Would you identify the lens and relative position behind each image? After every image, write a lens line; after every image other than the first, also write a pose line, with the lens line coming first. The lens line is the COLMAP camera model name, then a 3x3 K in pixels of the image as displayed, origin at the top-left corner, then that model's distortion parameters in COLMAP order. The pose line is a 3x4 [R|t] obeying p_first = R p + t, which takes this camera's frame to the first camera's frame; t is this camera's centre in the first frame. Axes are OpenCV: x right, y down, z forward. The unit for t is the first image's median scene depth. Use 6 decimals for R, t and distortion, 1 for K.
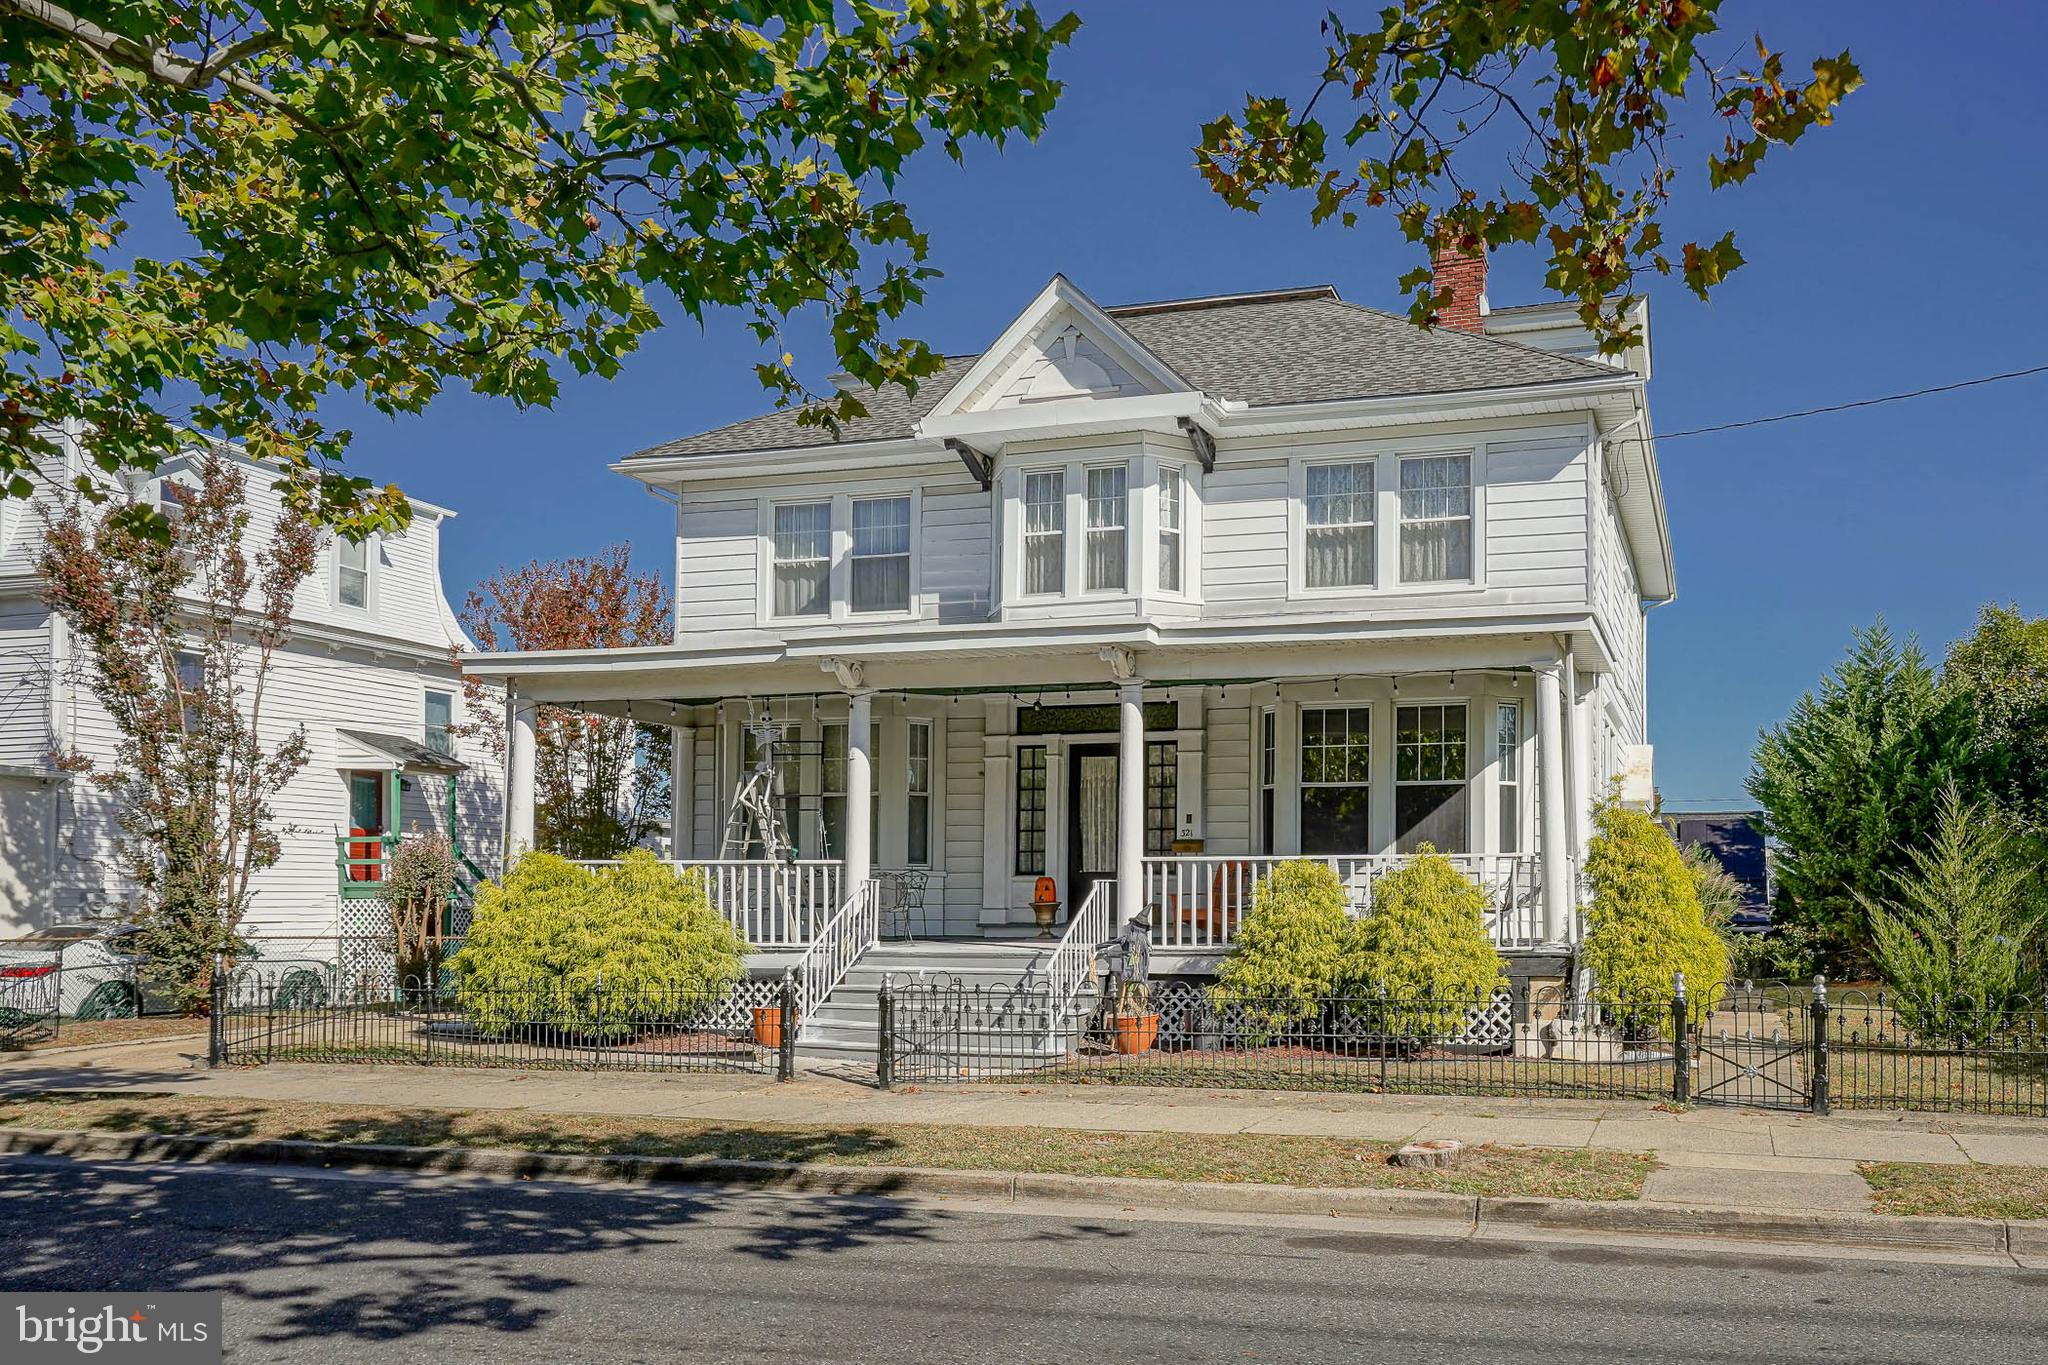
lens RADIAL K [[2216.9, 0, 1083.3], [0, 2216.9, 689.1], [0, 0, 1]] dist [-0.006235, -0.019527]
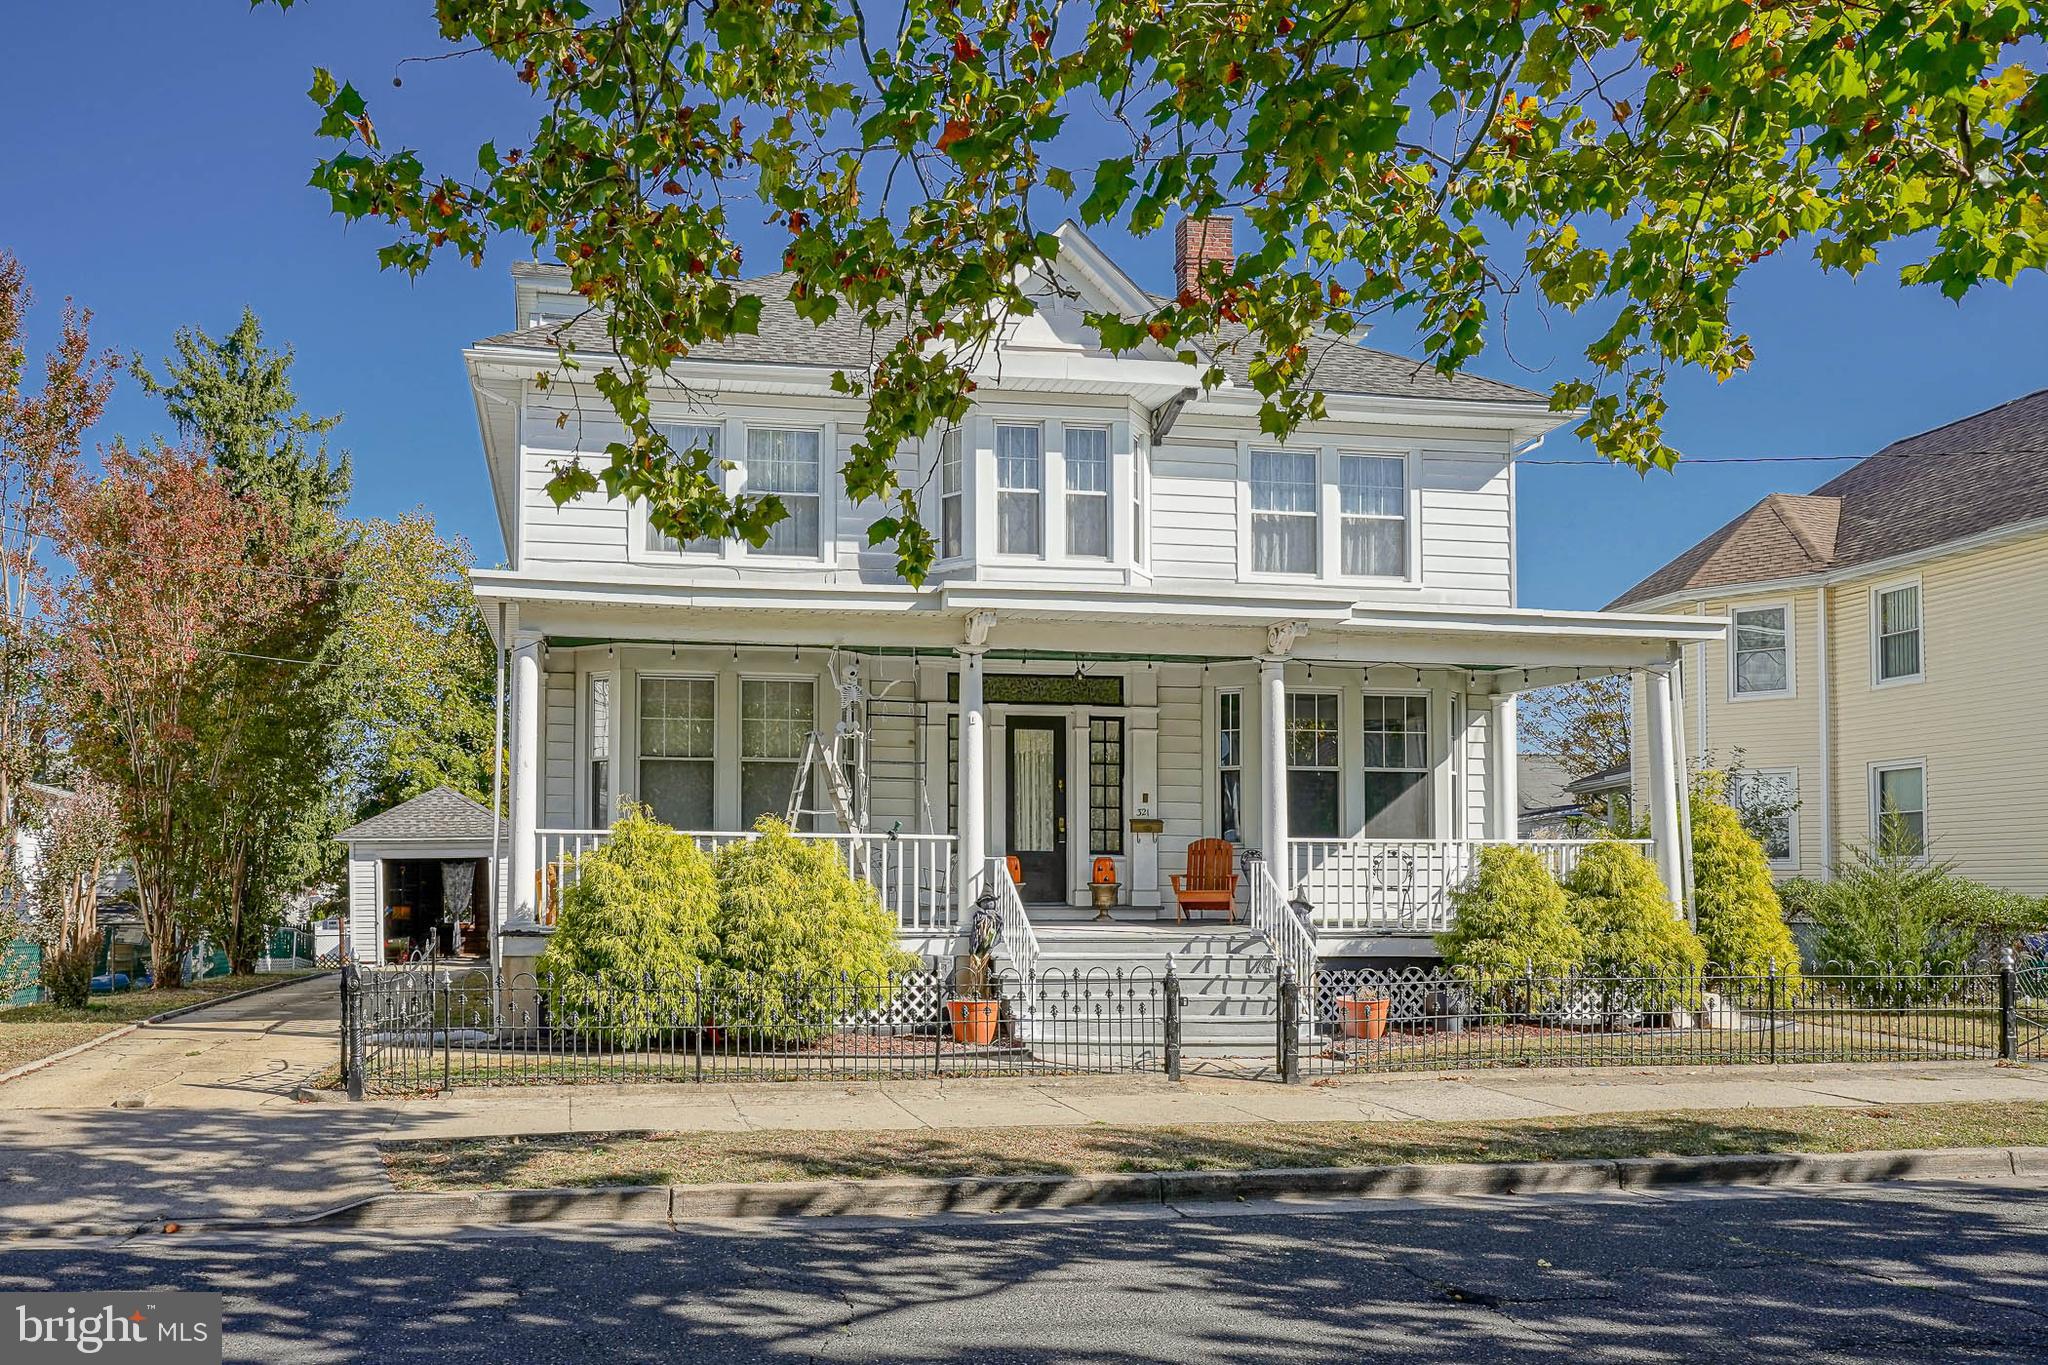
lens RADIAL K [[2216.9, 0, 1083.3], [0, 2216.9, 689.1], [0, 0, 1]] dist [-0.006235, -0.019527]
pose [[0.832909, 0.052123, 0.550949, -0.525422], [-0.057784, 0.998304, -0.007089, 0.019564], [-0.550384, -0.025932, 0.834509, 0.205236]]
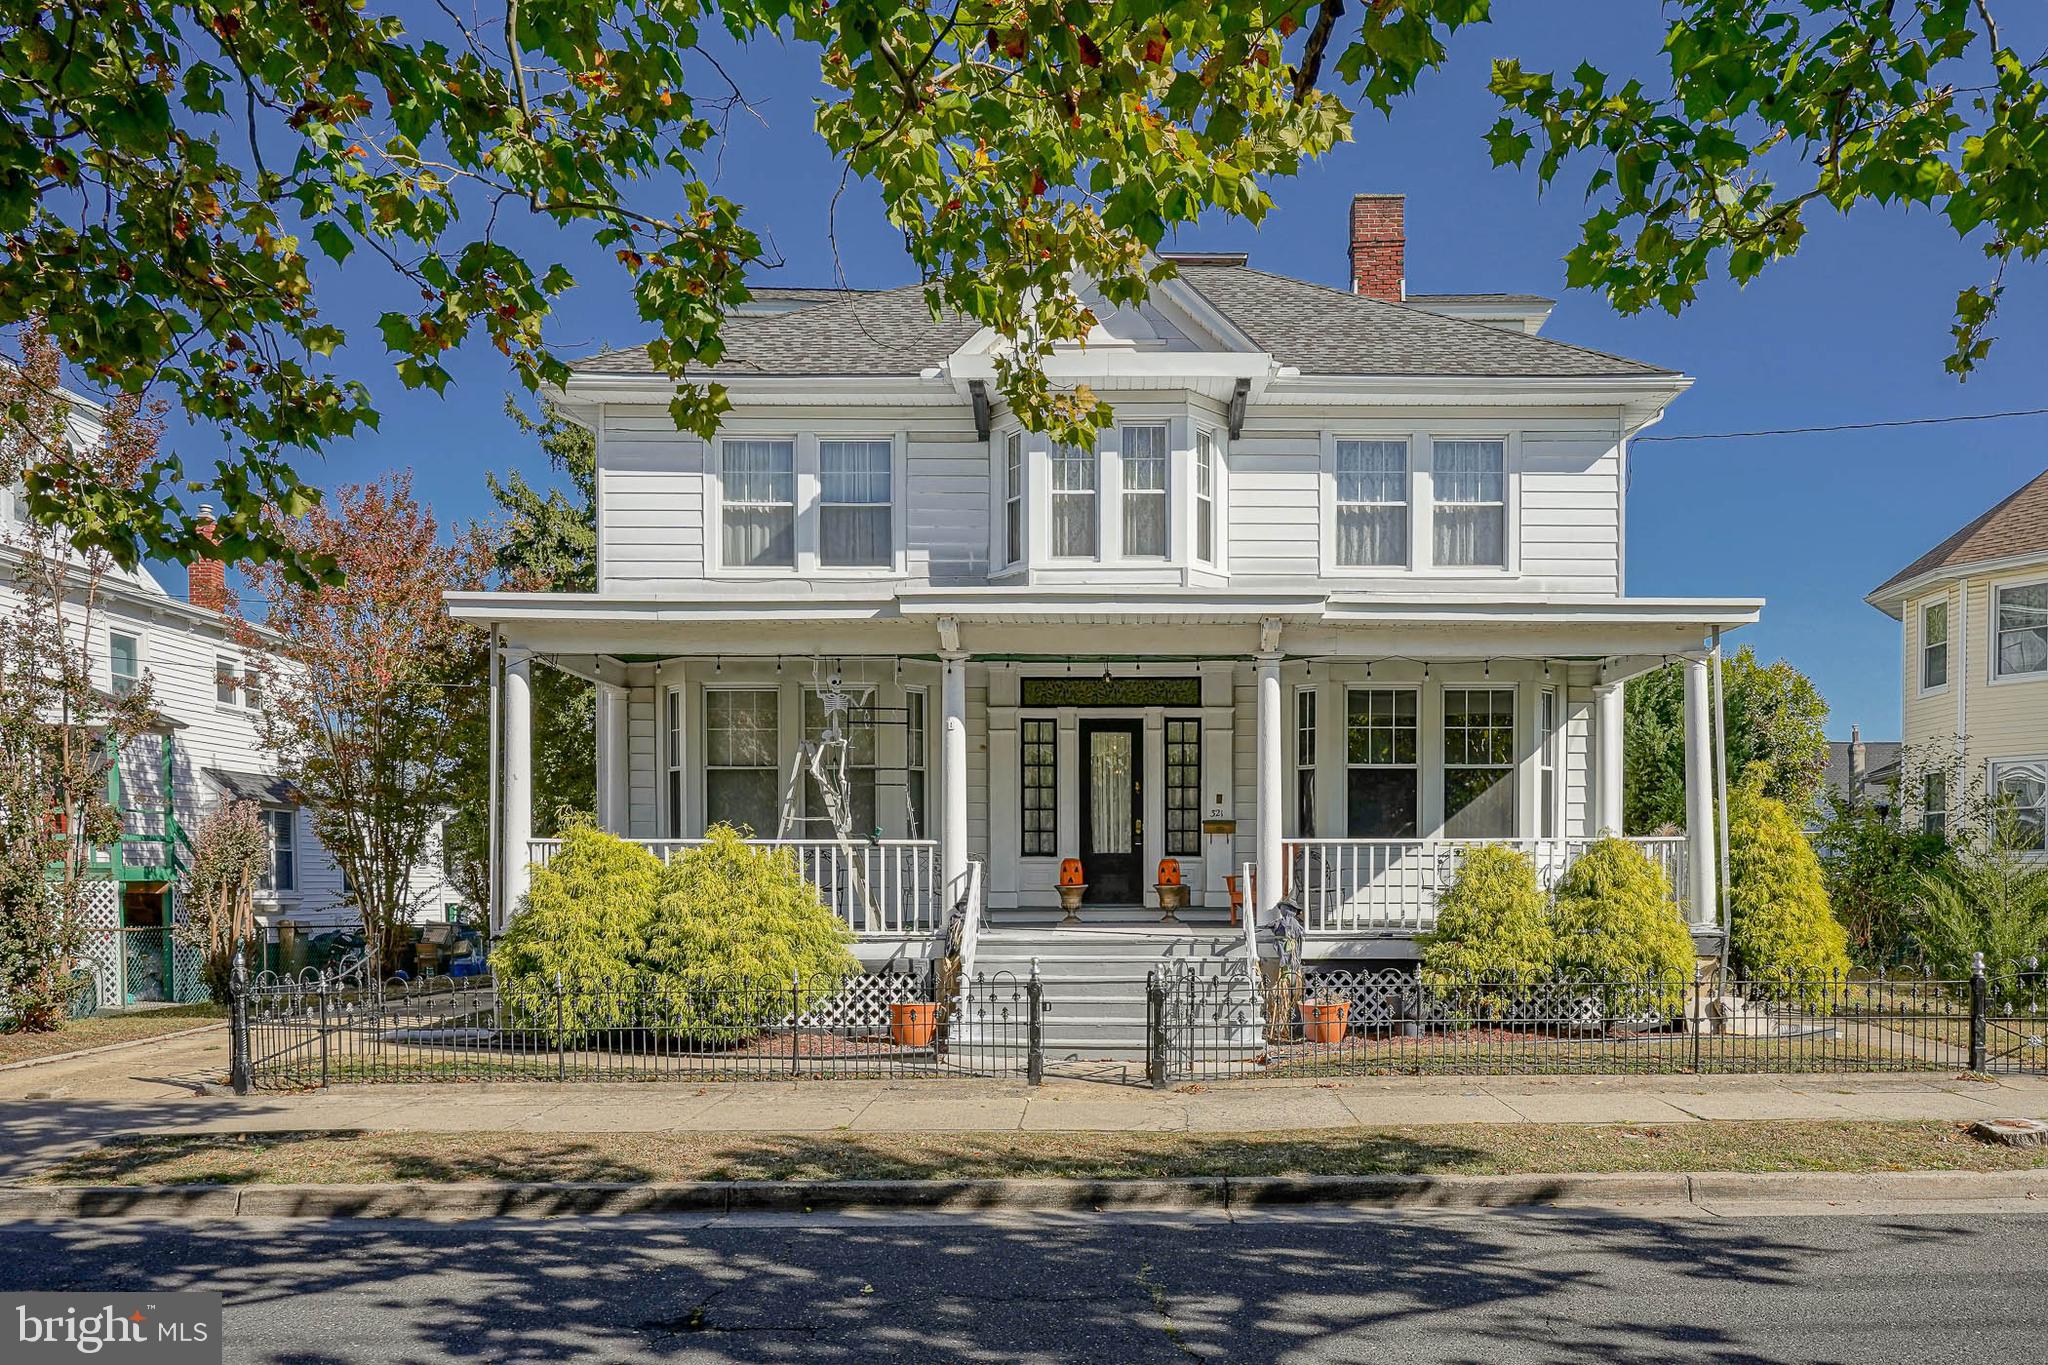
lens RADIAL K [[2152.3, 0, 1269.9], [0, 2152.3, 860.2], [0, 0, 1]] dist [-0.004979, -0.015113]
pose [[0.924458, 0.000647, 0.381283, -0.296865], [-0.034241, 0.996099, 0.081331, 0.008009], [-0.379743, -0.088243, 0.920874, 0.123082]]
